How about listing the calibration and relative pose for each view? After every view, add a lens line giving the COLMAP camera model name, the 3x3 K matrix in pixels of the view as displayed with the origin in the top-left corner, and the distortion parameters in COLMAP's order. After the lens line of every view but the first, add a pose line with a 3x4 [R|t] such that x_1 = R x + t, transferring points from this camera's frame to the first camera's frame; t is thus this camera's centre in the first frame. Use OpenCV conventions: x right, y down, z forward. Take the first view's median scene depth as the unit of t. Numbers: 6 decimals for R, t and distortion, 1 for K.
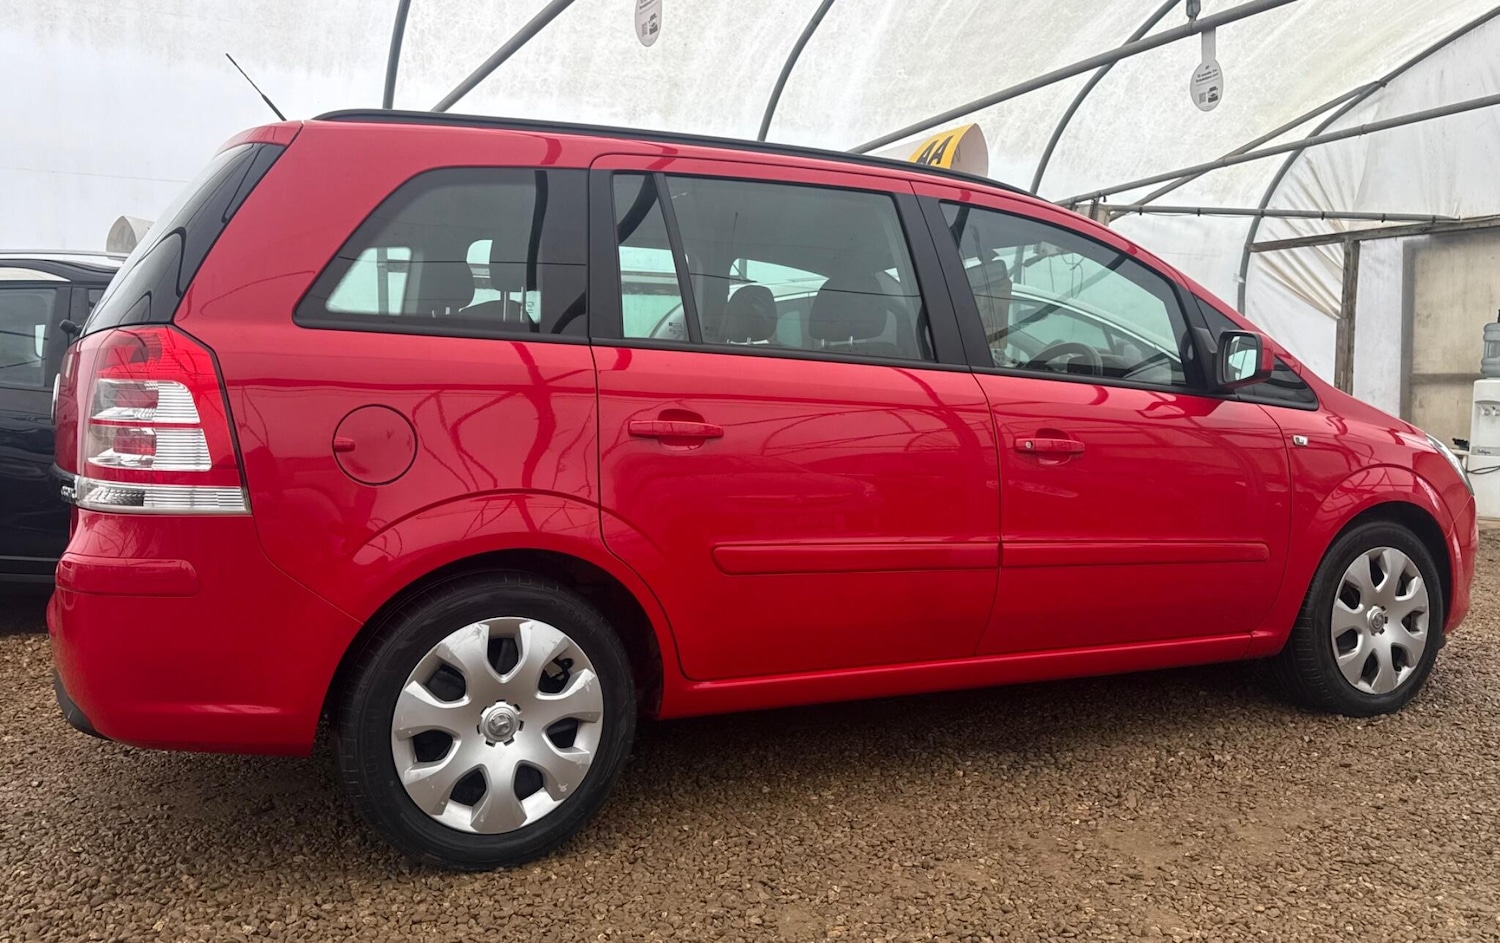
lens RADIAL K [[1324.7, 0, 768.6], [0, 1324.7, 457.0], [0, 0, 1]] dist [0.099087, -0.131982]
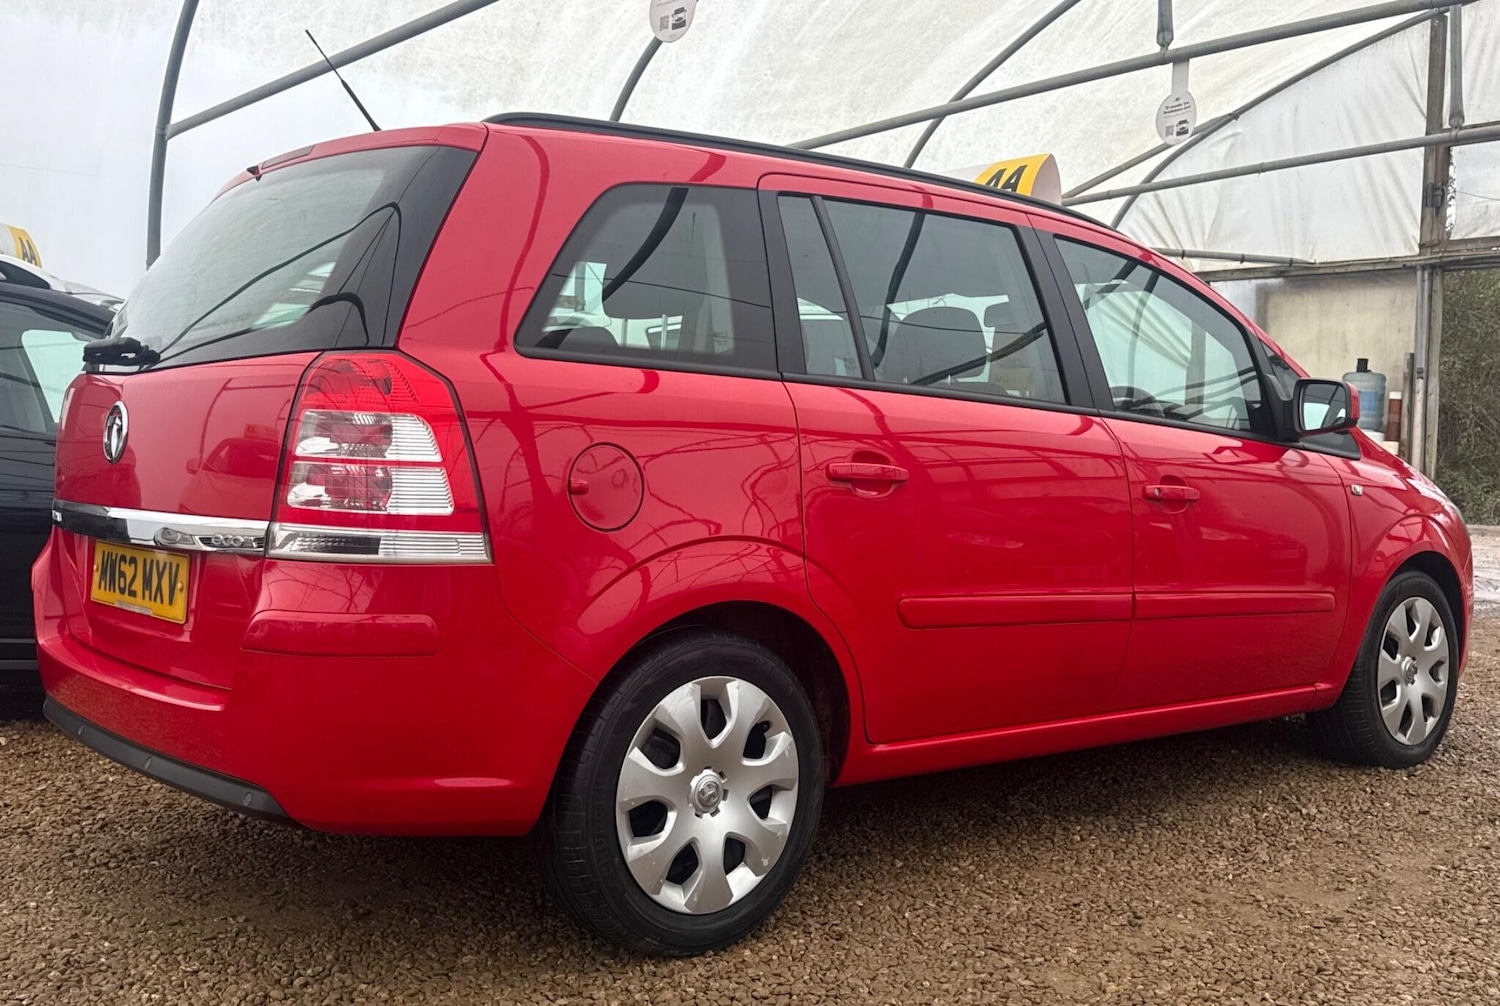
lens RADIAL K [[1576.0, 0, 779.5], [0, 1576.0, 495.8], [0, 0, 1]] dist [0.099033, 0.000000]
pose [[0.972835, 0.004983, 0.231445, -0.338131], [-0.002854, 0.999951, -0.009529, 0.005305], [-0.231481, 0.008610, 0.972801, -0.057198]]
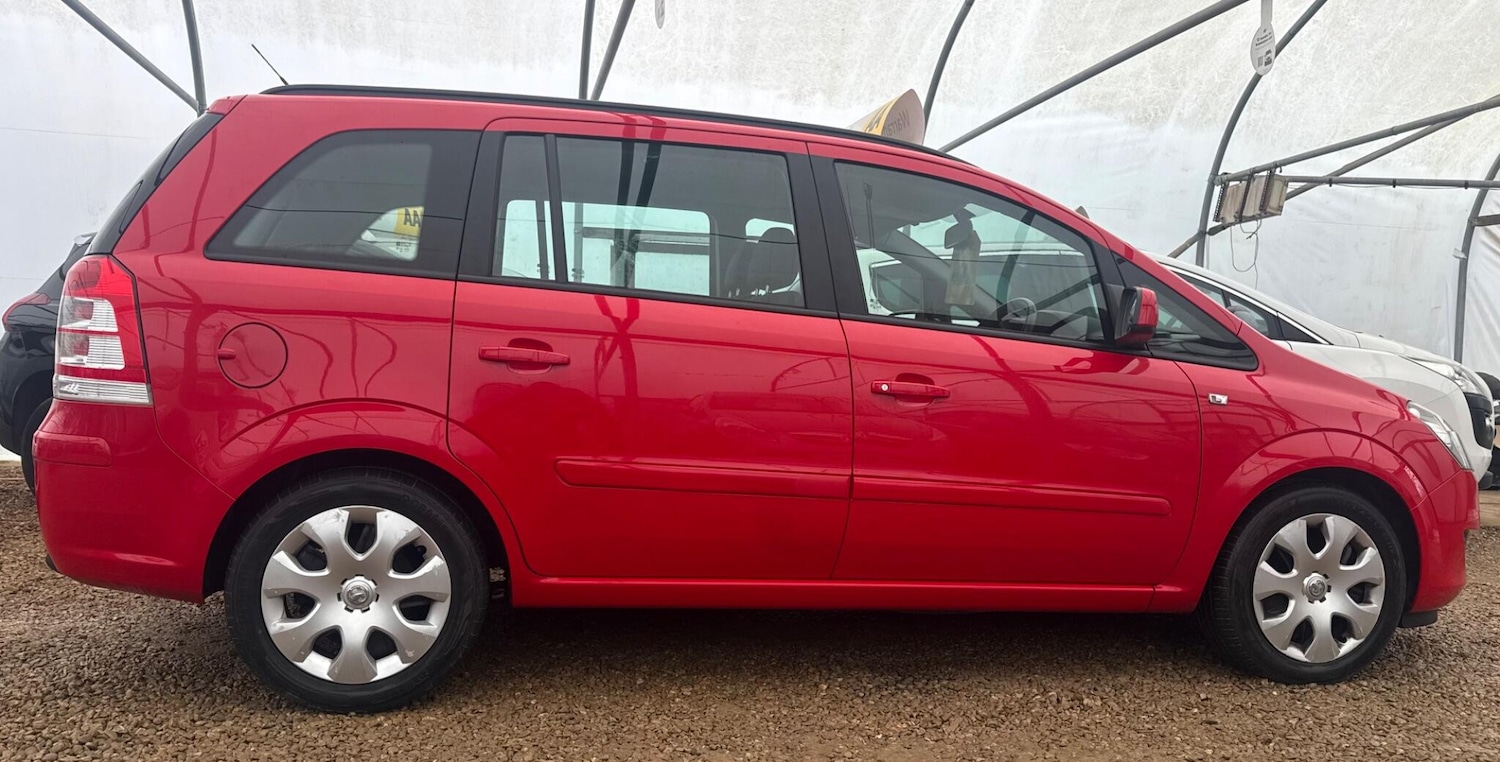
lens RADIAL K [[1226.2, 0, 757.2], [0, 1226.2, 433.3], [0, 0, 1]] dist [0.073776, -0.091642]
pose [[0.962109, 0.050965, -0.267859, 0.362202], [-0.048356, 0.998697, 0.016333, 0.016624], [0.268342, -0.002762, 0.963320, 0.021984]]
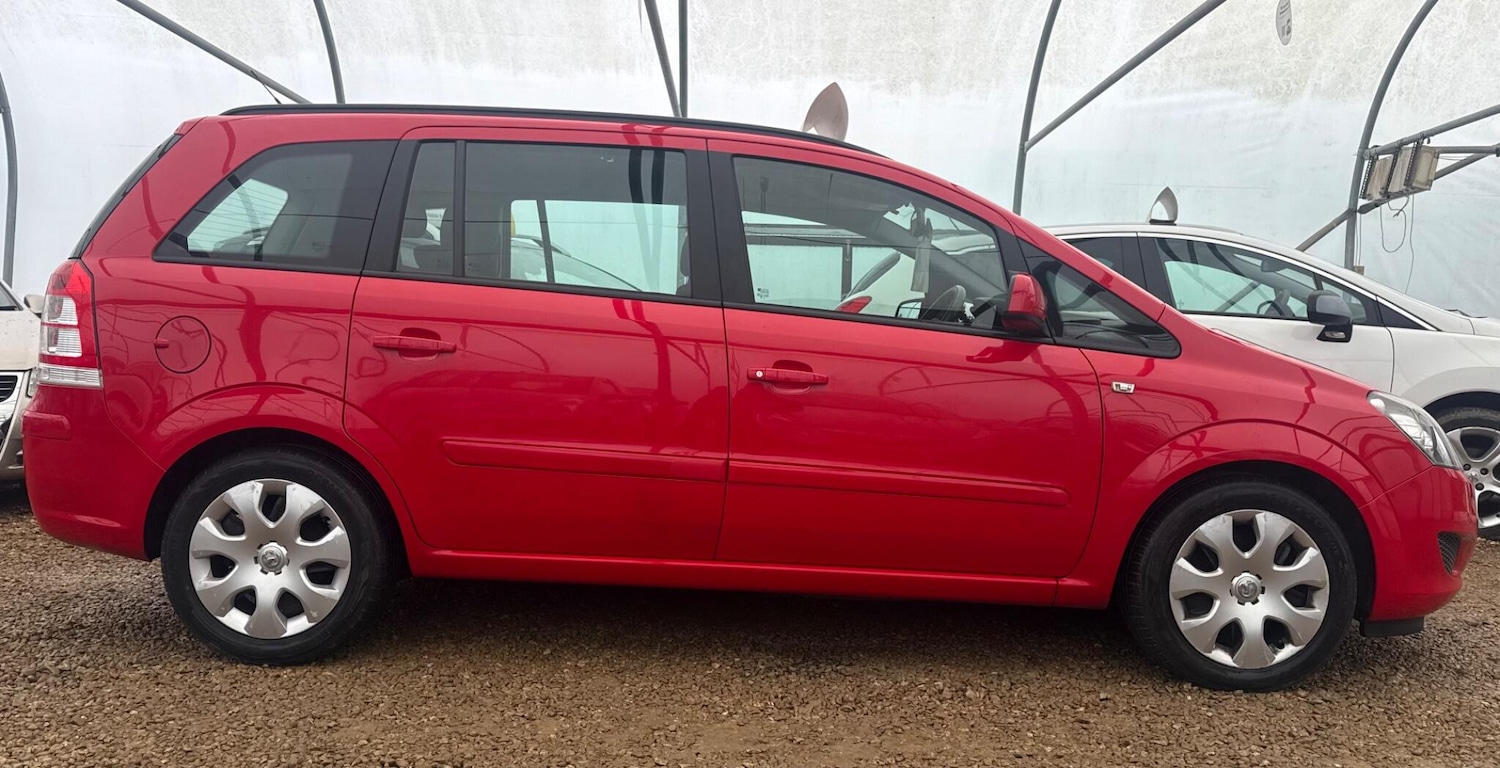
lens RADIAL K [[1226.2, 0, 748.0], [0, 1226.2, 394.3], [0, 0, 1]] dist [0.073776, -0.091642]
pose [[0.883678, 0.050965, -0.465312, 0.658871], [-0.054935, 0.998477, 0.005035, 0.002787], [0.464860, 0.021112, 0.885133, 0.100063]]
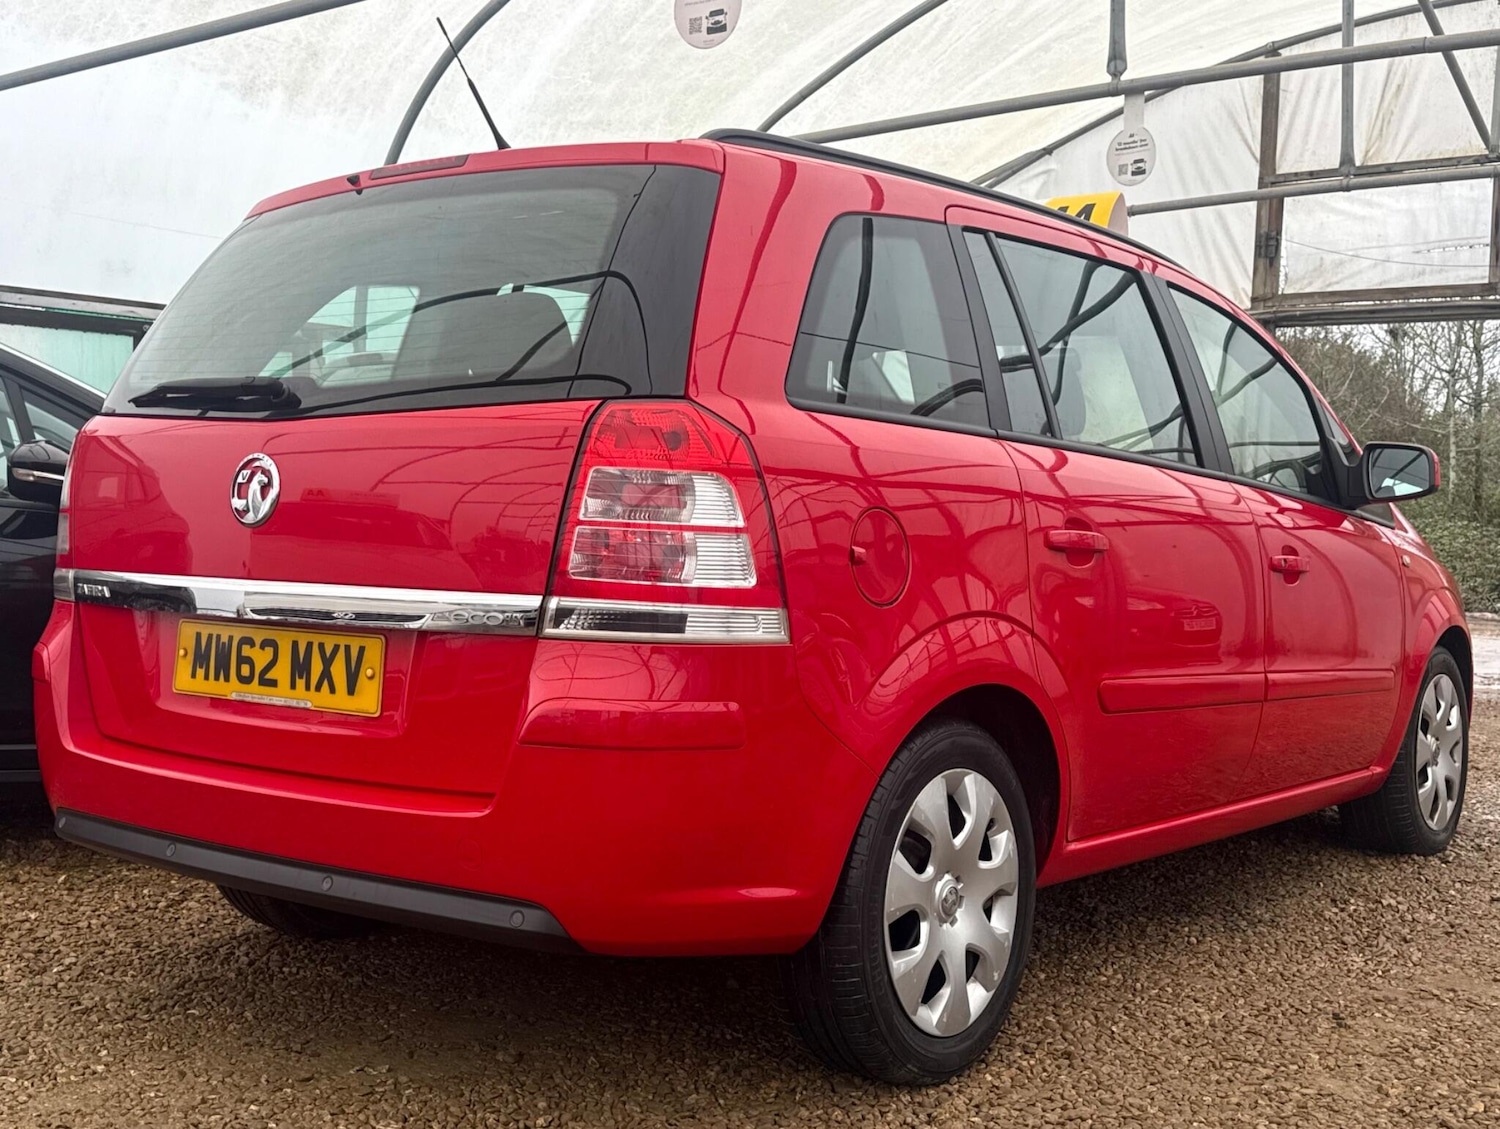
lens RADIAL K [[1832.9, 0, 747.8], [0, 1832.9, 549.2], [0, 0, 1]] dist [0.109394, 0.000000]
pose [[0.904439, 0.008951, 0.426510, -0.662833], [-0.001060, 0.999824, -0.018735, 0.005863], [-0.426603, 0.016493, 0.904289, 0.024966]]
